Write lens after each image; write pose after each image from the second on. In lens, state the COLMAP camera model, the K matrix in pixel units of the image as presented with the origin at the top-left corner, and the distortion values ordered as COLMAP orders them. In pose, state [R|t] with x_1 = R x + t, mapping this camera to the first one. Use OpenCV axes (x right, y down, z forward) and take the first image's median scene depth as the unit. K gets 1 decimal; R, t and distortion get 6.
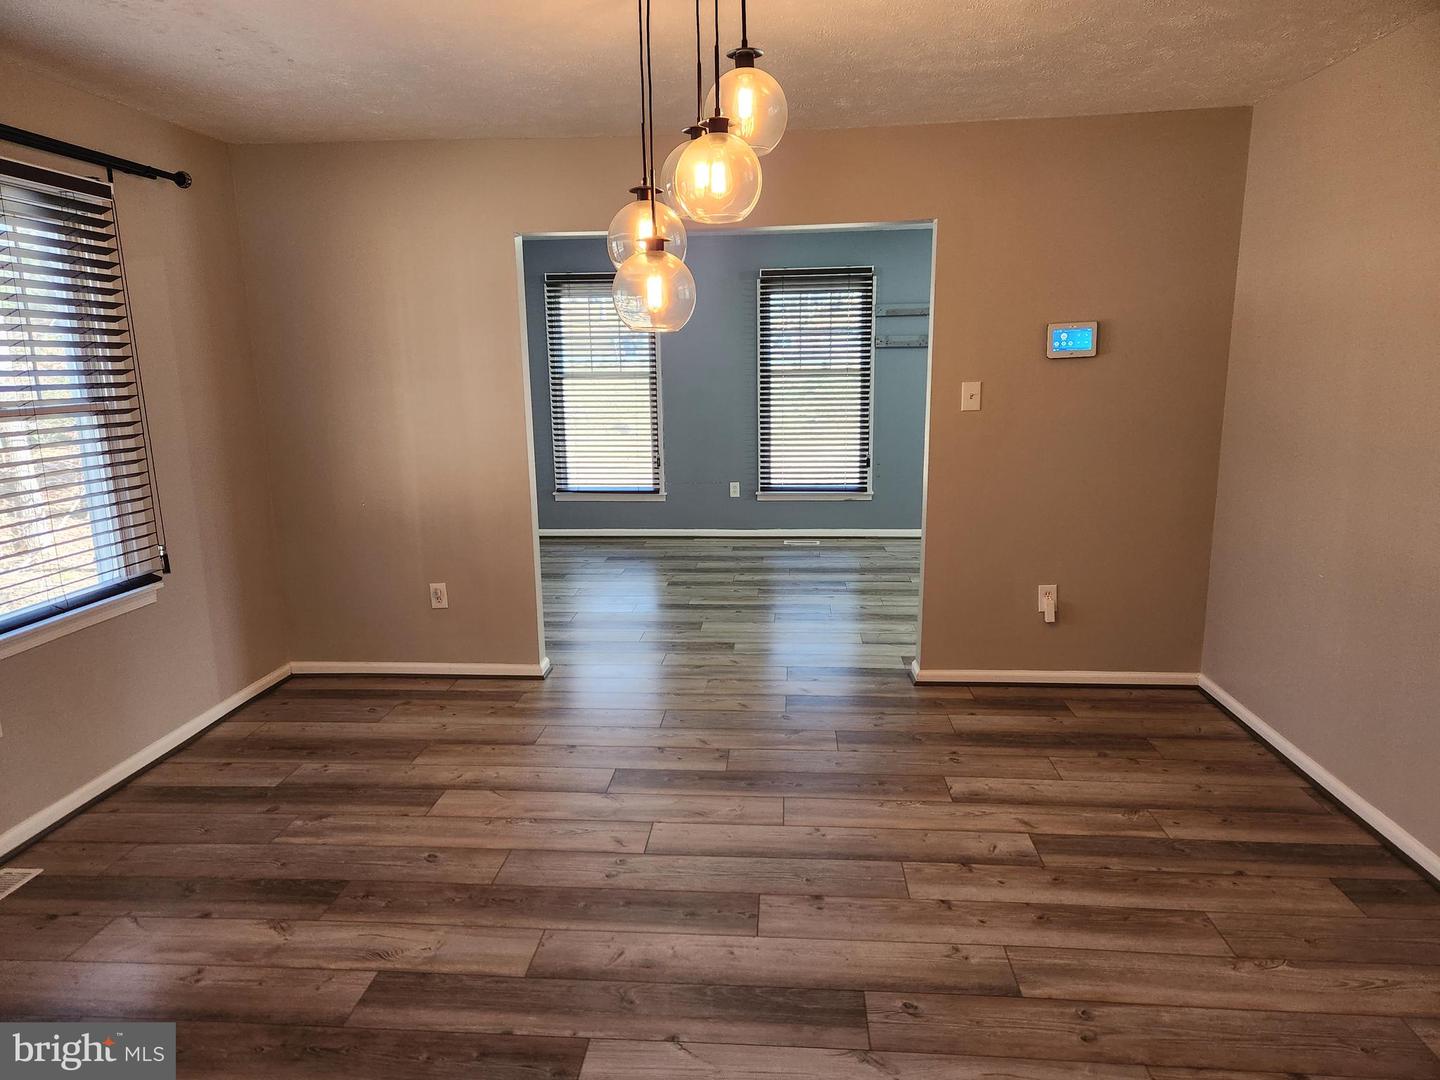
lens RADIAL K [[952.1, 0, 720.0], [0, 952.1, 540.0], [0, 0, 1]] dist [0.056993, -0.046018]
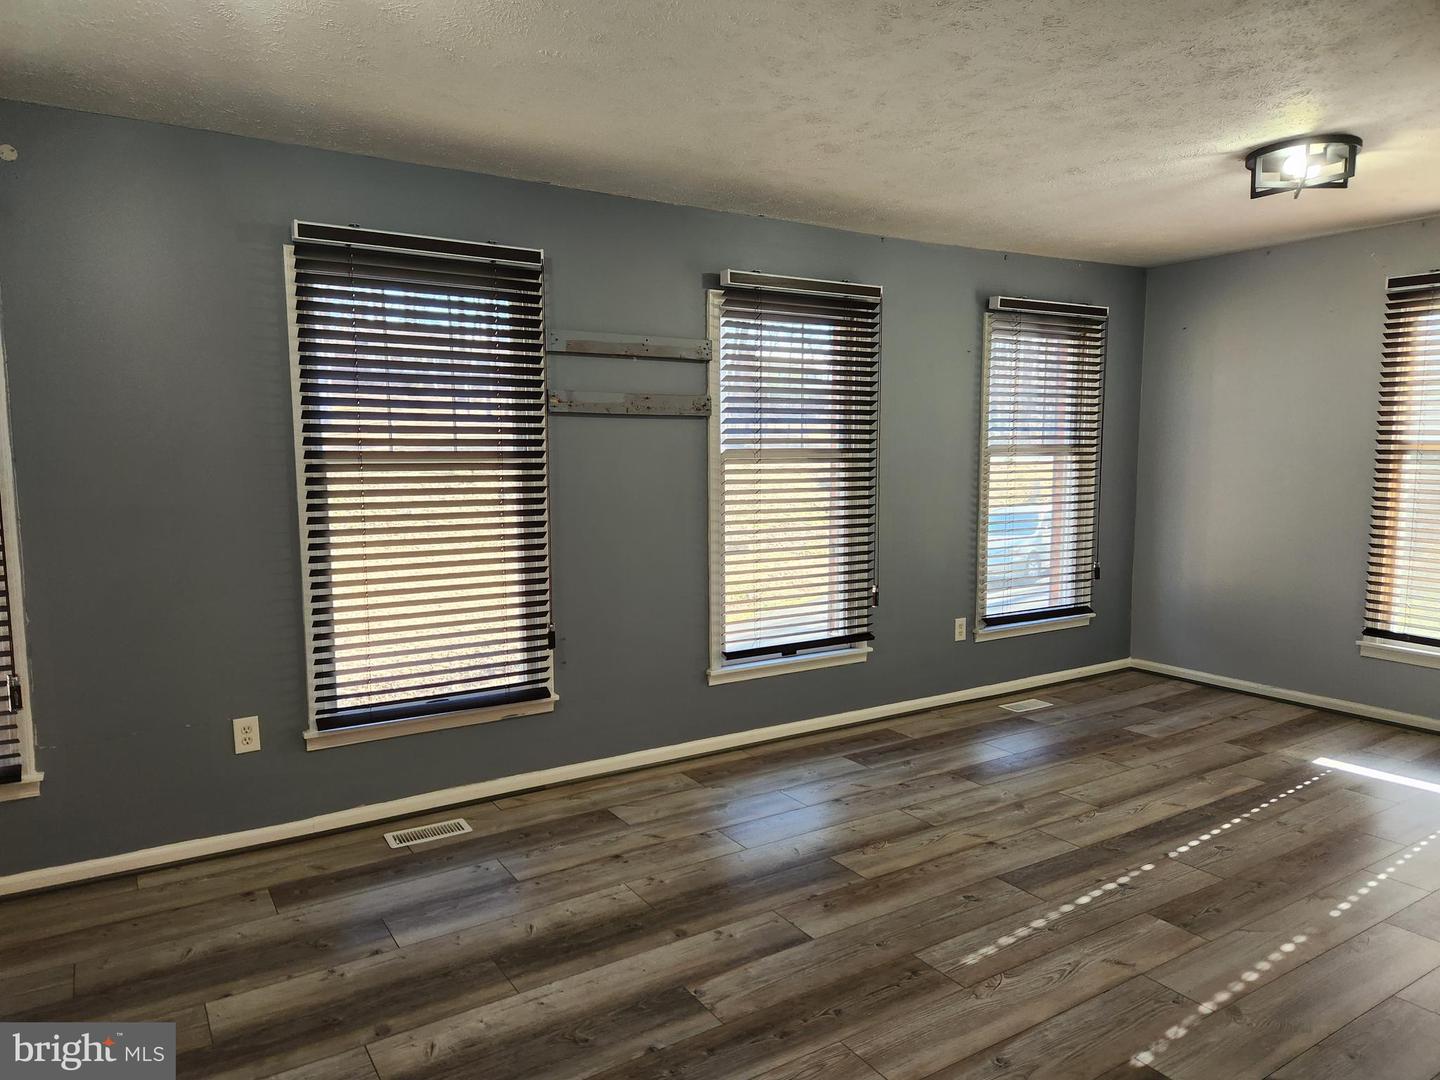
lens RADIAL K [[952.1, 0, 720.0], [0, 952.1, 540.0], [0, 0, 1]] dist [0.056993, -0.046018]
pose [[0.793681, -0.042527, 0.606846, -0.073521], [0.100097, 0.993086, -0.061320, -0.092407], [-0.600042, 0.109412, 0.792451, 0.541847]]
